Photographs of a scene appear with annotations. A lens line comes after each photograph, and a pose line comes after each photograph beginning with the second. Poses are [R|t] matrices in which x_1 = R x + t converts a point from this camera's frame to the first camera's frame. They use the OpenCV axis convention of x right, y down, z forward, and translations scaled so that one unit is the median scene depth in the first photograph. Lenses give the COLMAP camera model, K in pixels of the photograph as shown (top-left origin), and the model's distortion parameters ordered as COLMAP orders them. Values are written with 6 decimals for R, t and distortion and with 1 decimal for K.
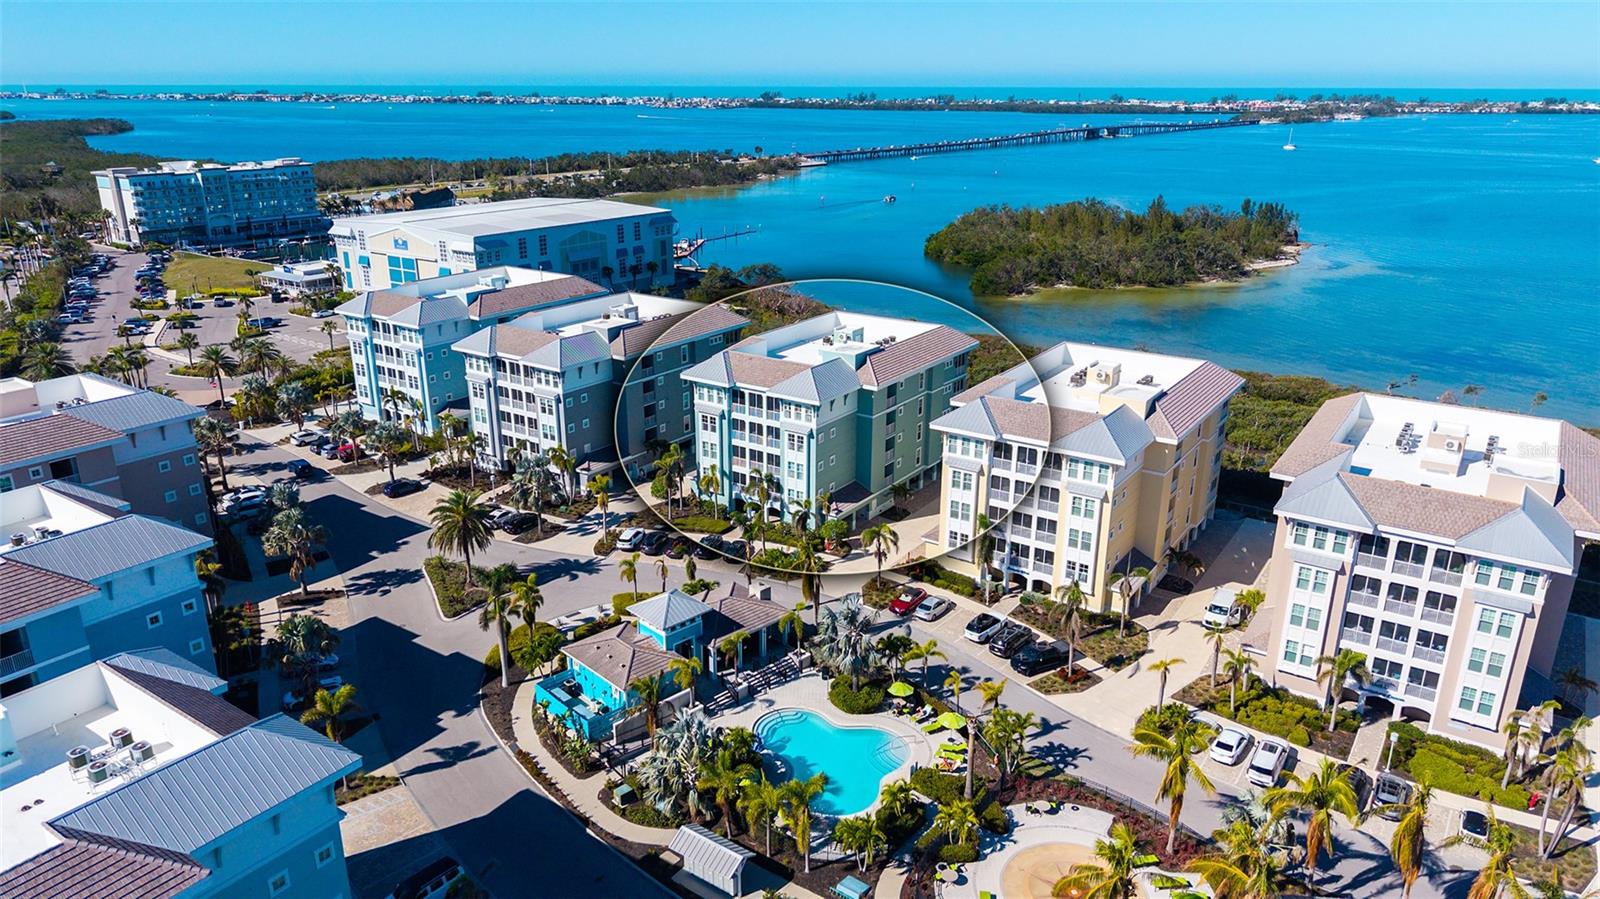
lens RADIAL K [[1057.9, 0, 800.0], [0, 1057.9, 449.5], [0, 0, 1]] dist [0.006812, 0.002928]
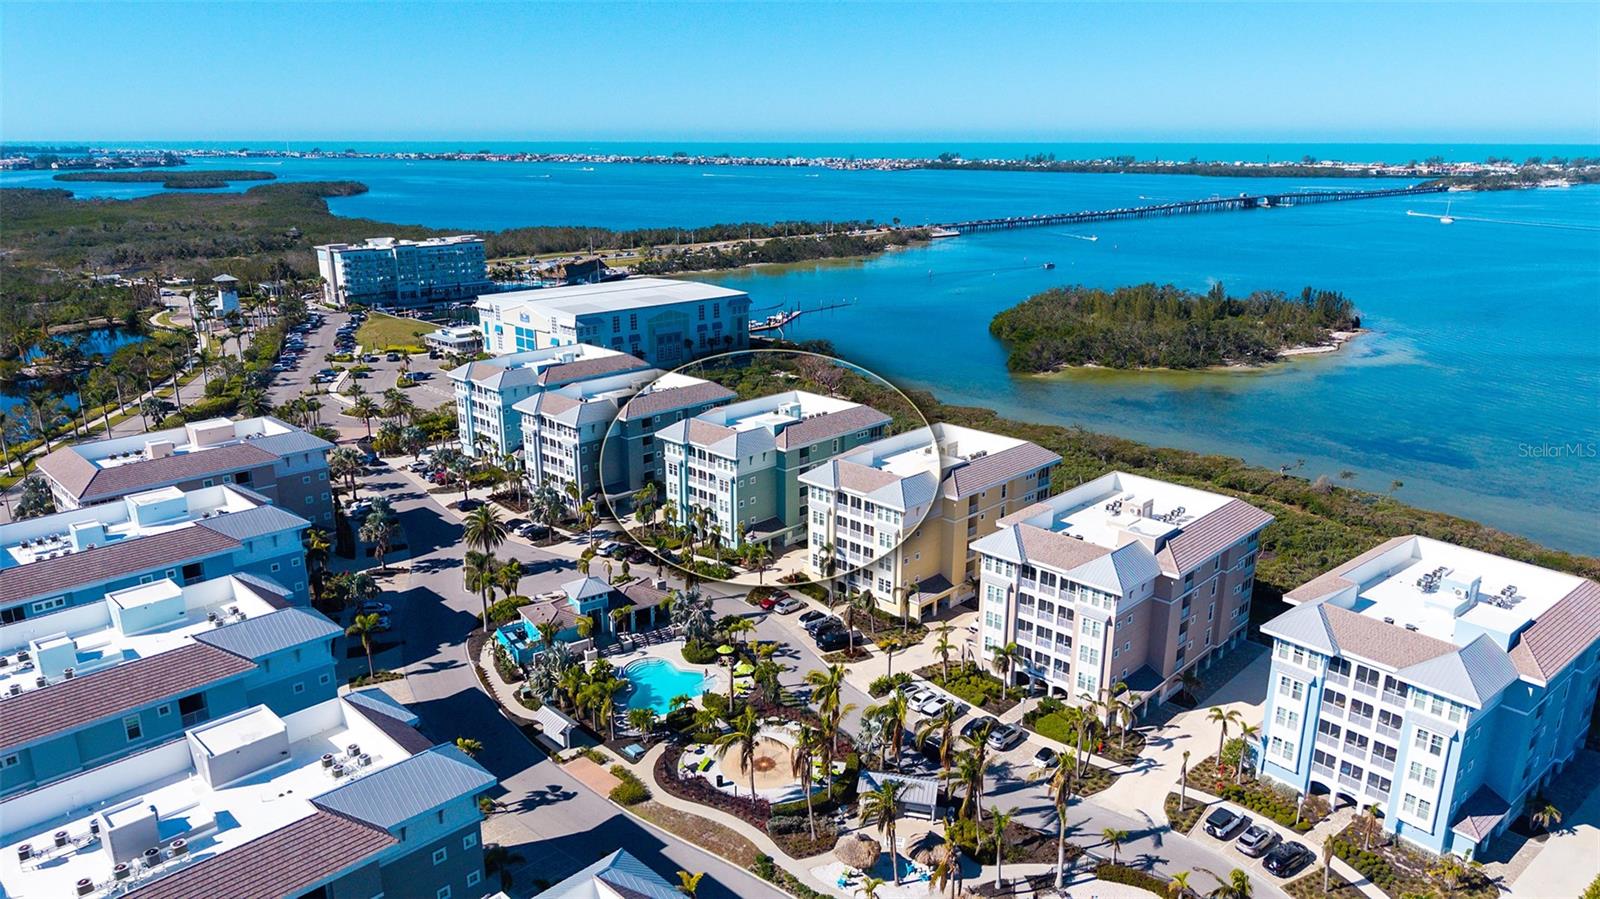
lens RADIAL K [[1054.6, 0, 806.0], [0, 1054.6, 433.4], [0, 0, 1]] dist [0.023805, -0.002083]
pose [[0.986378, 0.044343, -0.158408, 0.240057], [-0.054284, 0.996782, -0.058986, -0.000004], [0.155283, 0.066781, 0.985610, -0.272965]]
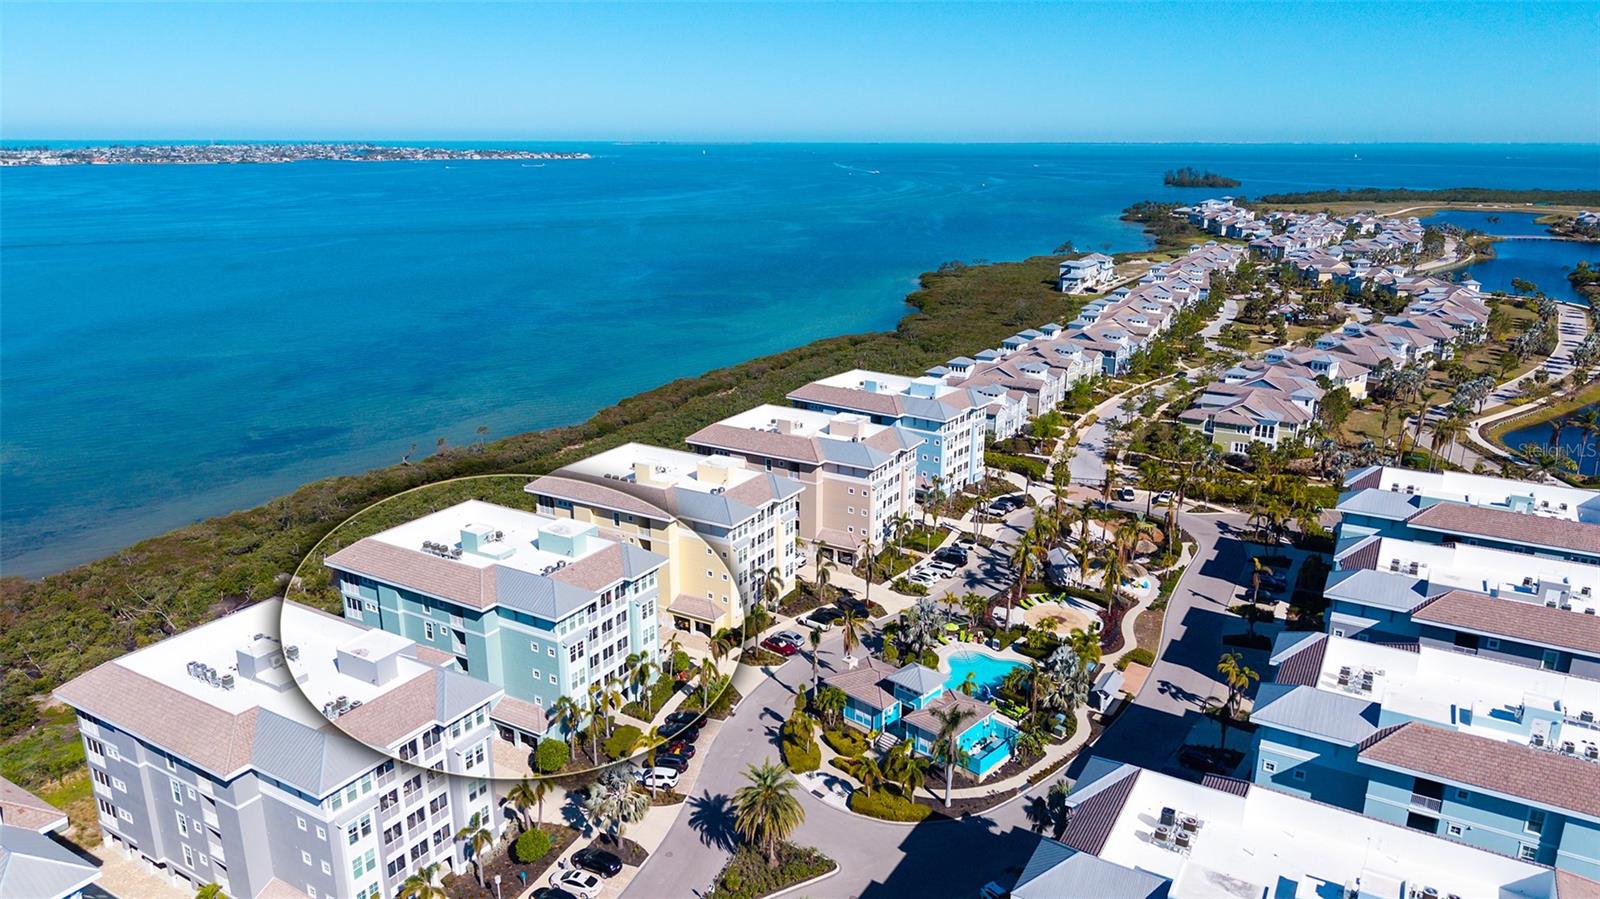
lens RADIAL K [[1054.6, 0, 806.0], [0, 1054.6, 433.4], [0, 0, 1]] dist [0.023805, -0.002083]
pose [[-0.063160, -0.270115, 0.960754, -0.747403], [0.325876, 0.904328, 0.275674, -0.307947], [-0.943300, 0.330499, 0.030906, 0.563475]]
